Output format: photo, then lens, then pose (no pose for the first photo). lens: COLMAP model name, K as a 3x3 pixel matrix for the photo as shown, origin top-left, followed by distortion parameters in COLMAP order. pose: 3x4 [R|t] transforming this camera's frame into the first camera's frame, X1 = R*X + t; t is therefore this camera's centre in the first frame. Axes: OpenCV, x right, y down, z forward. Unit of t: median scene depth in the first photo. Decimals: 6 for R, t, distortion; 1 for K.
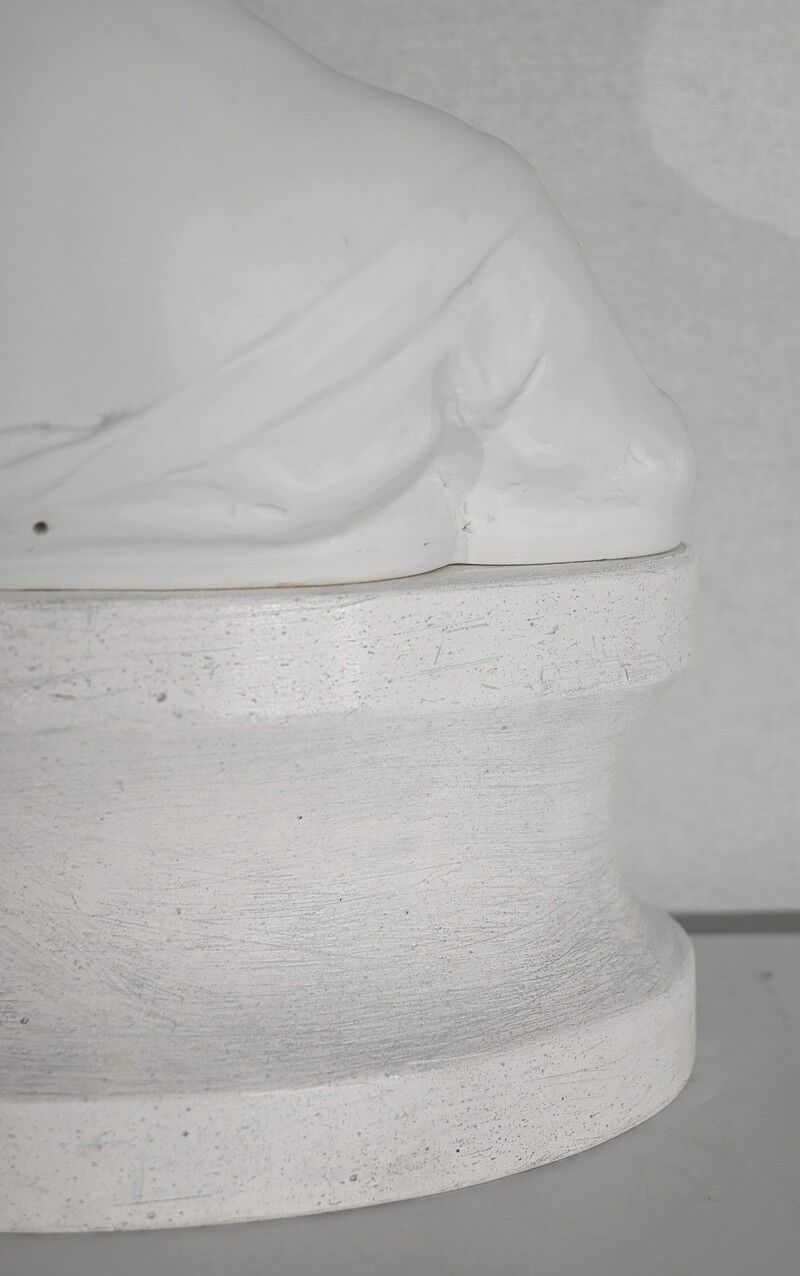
lens RADIAL K [[1873.5, 0, 431.6], [0, 1873.5, 611.0], [0, 0, 1]] dist [-0.019897, 0.000000]
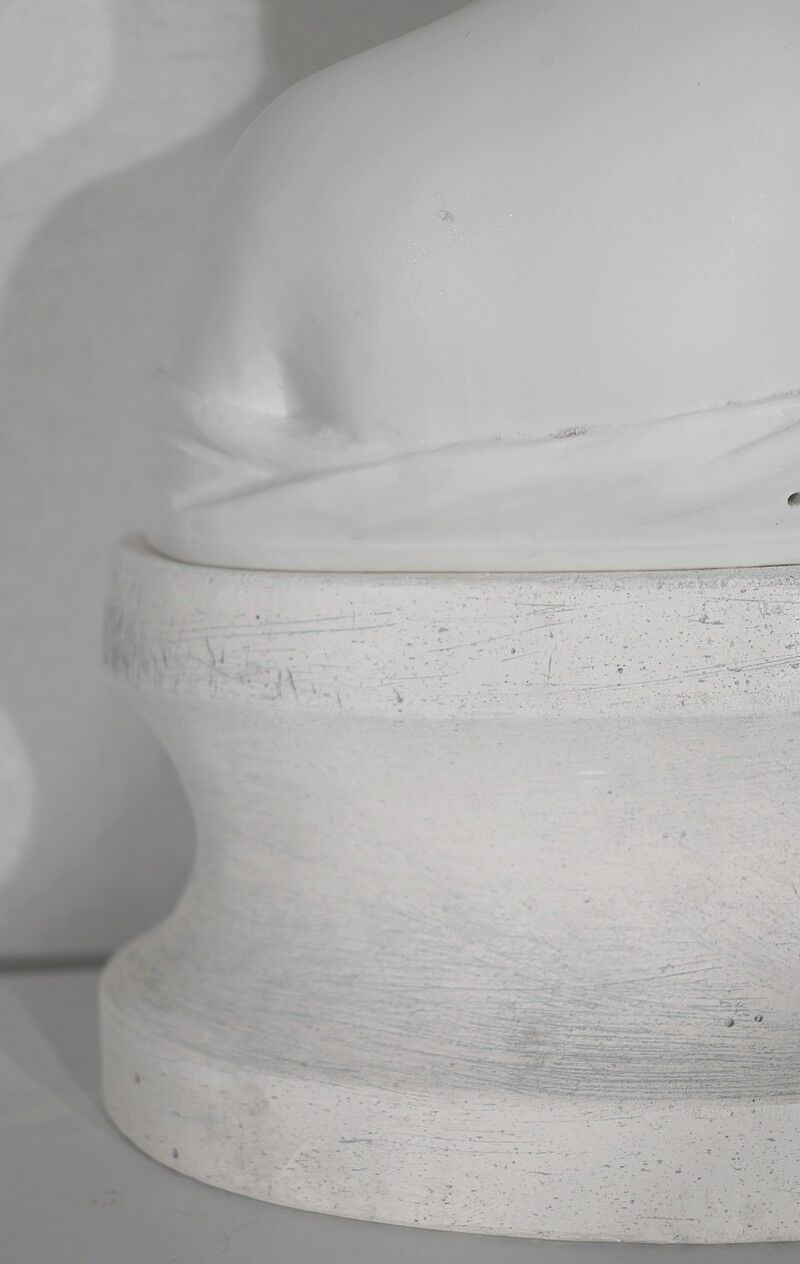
lens RADIAL K [[1855.8, 0, 397.2], [0, 1855.8, 585.2], [0, 0, 1]] dist [-0.019897, 0.000000]
pose [[0.998724, -0.048214, -0.015023, -0.373602], [0.047883, 0.998618, -0.021642, 0.009763], [0.016045, 0.020895, 0.999653, 0.046360]]
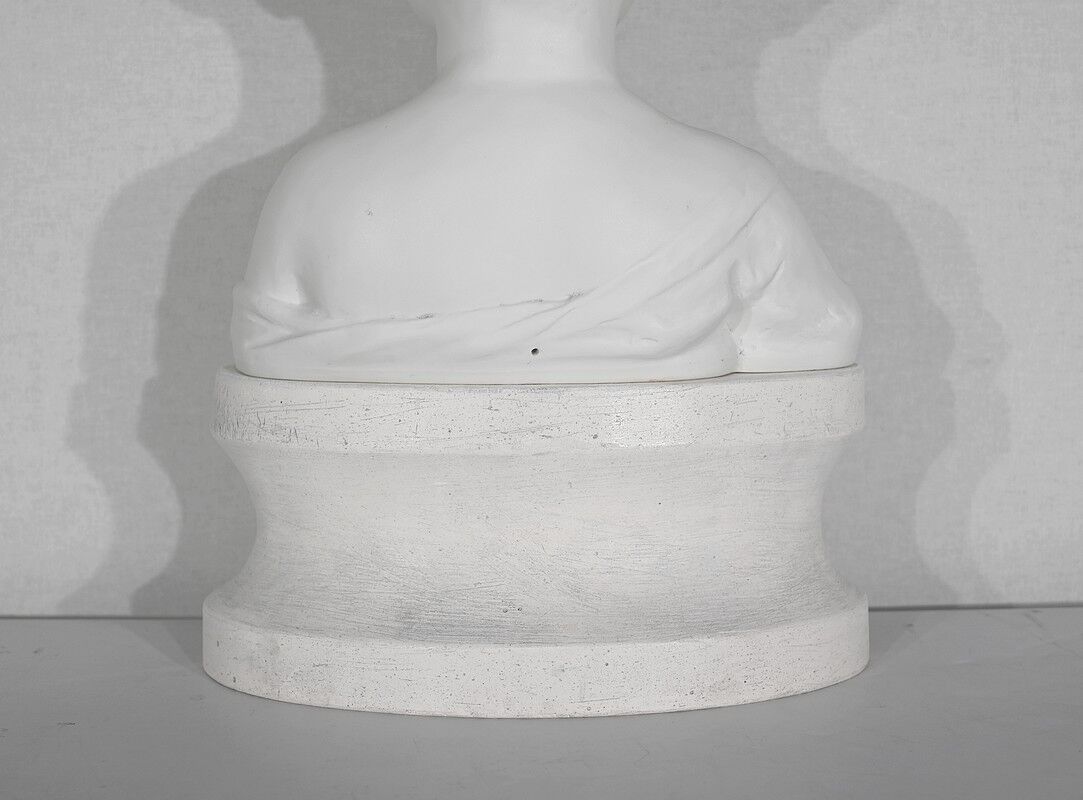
lens RADIAL K [[1726.7, 0, 519.8], [0, 1726.7, 381.1], [0, 0, 1]] dist [-0.017424, 0.000000]
pose [[0.998928, -0.015233, -0.043716, -0.135204], [0.012080, 0.997366, -0.071522, 0.110884], [0.044690, 0.070917, 0.996481, -0.779941]]
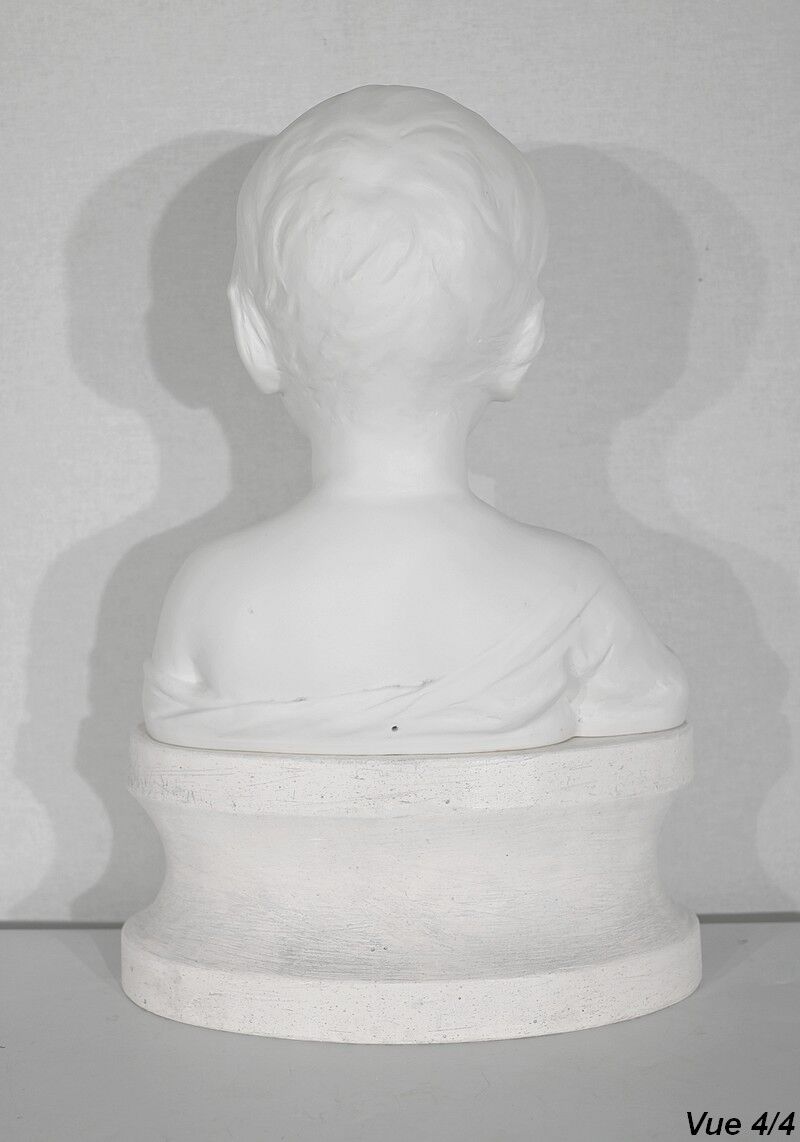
lens RADIAL K [[1579.8, 0, 405.1], [0, 1579.8, 578.0], [0, 0, 1]] dist [-0.018771, 0.000000]
pose [[0.995330, -0.023892, -0.093523, -0.008360], [0.016250, 0.996530, -0.081634, -0.065601], [0.095149, 0.079733, 0.992265, -0.887659]]
